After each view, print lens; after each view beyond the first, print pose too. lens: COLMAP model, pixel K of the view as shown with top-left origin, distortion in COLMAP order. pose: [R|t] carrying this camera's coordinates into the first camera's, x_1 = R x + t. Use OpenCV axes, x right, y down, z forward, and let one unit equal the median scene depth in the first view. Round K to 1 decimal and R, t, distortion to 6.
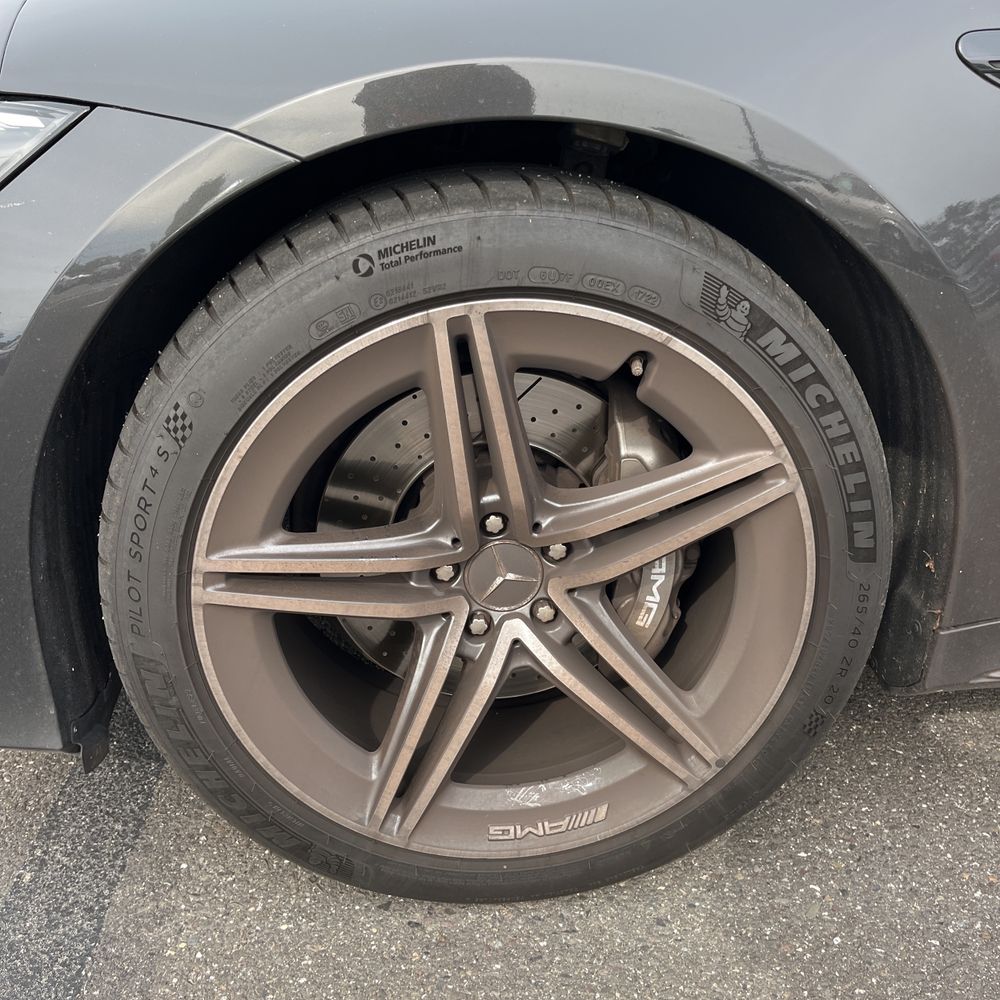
lens RADIAL K [[1021.9, 0, 496.9], [0, 1021.9, 486.7], [0, 0, 1]] dist [0.073238, -0.105149]
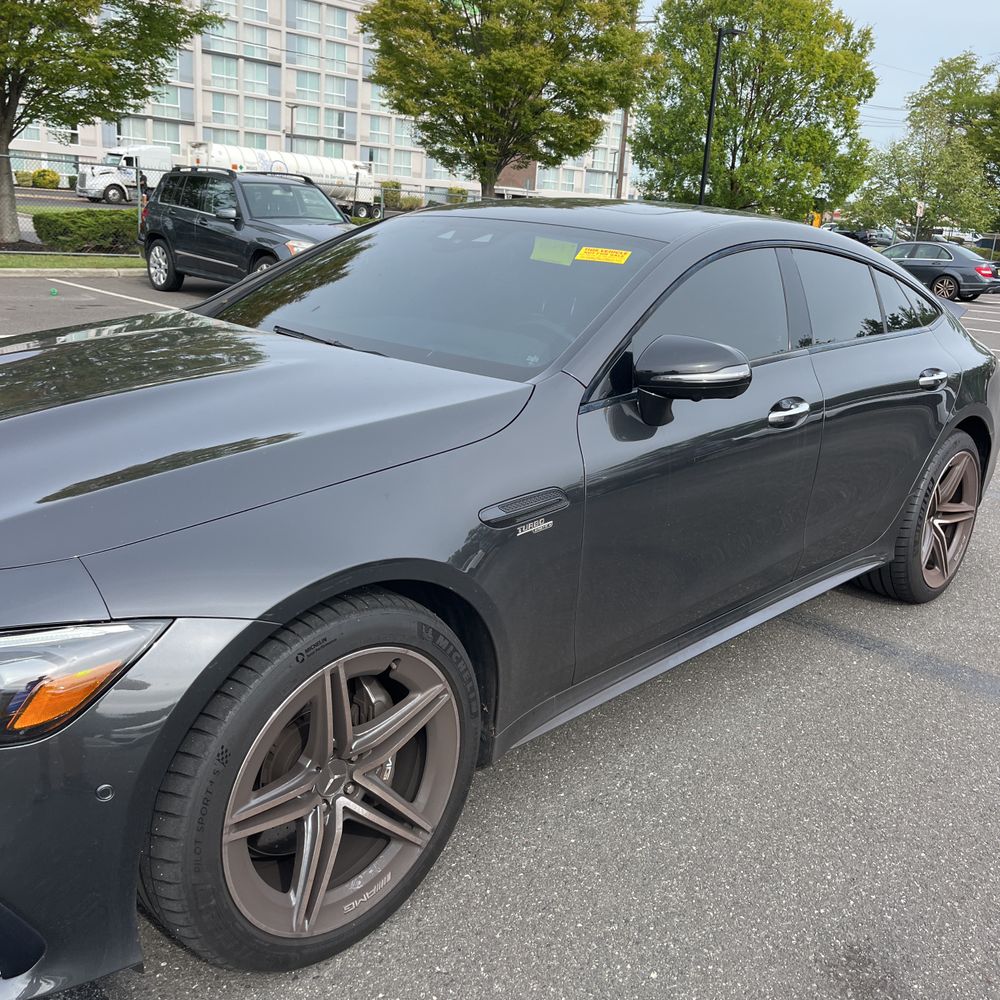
lens RADIAL K [[1035.6, 0, 502.8], [0, 1035.6, 487.7], [0, 0, 1]] dist [0.046227, -0.050140]
pose [[0.740691, -0.153180, 0.654150, -1.080951], [0.220270, 0.975212, -0.021050, -0.381979], [-0.634711, 0.159682, 0.756072, -0.919553]]
